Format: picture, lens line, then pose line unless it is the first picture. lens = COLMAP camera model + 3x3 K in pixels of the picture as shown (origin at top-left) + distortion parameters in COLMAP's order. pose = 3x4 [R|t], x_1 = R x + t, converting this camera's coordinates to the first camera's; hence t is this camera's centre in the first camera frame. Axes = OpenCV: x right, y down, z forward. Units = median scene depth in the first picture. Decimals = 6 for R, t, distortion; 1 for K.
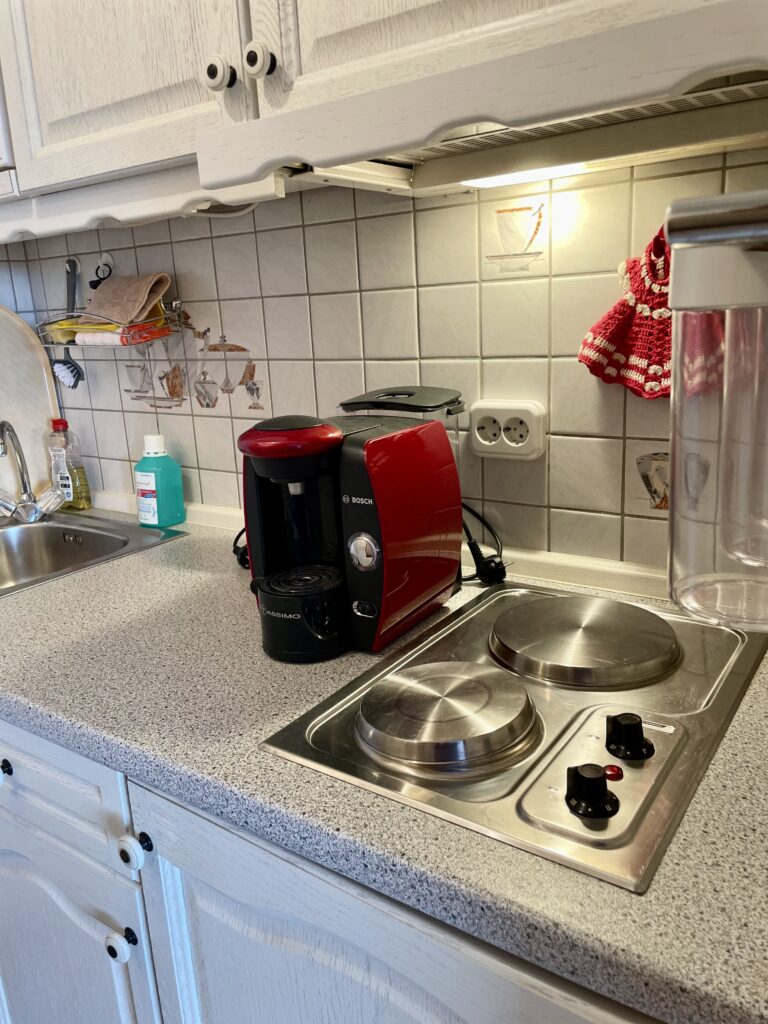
lens RADIAL K [[779.8, 0, 383.6], [0, 779.8, 509.2], [0, 0, 1]] dist [0.028046, -0.002759]
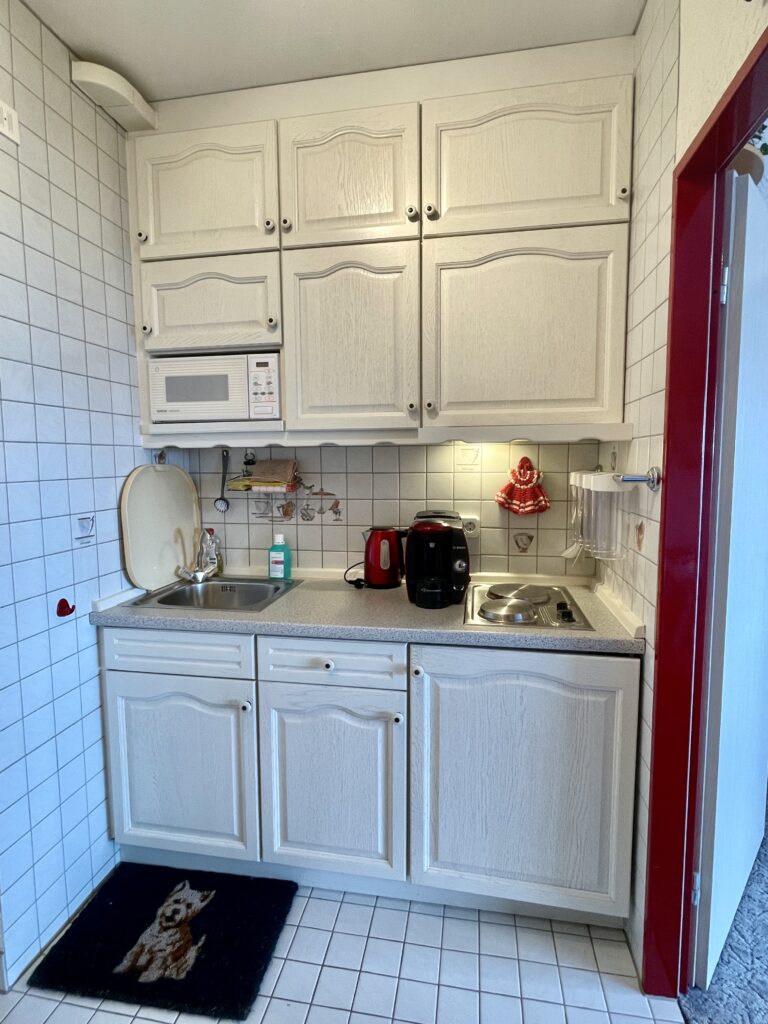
lens RADIAL K [[536.1, 0, 384.2], [0, 536.1, 512.1], [0, 0, 1]] dist [-0.001149, -0.000021]
pose [[0.903446, 0.004519, 0.428678, -0.701315], [0.066826, 0.986237, -0.151233, 0.086877], [-0.423462, 0.165277, 0.890710, -0.422550]]
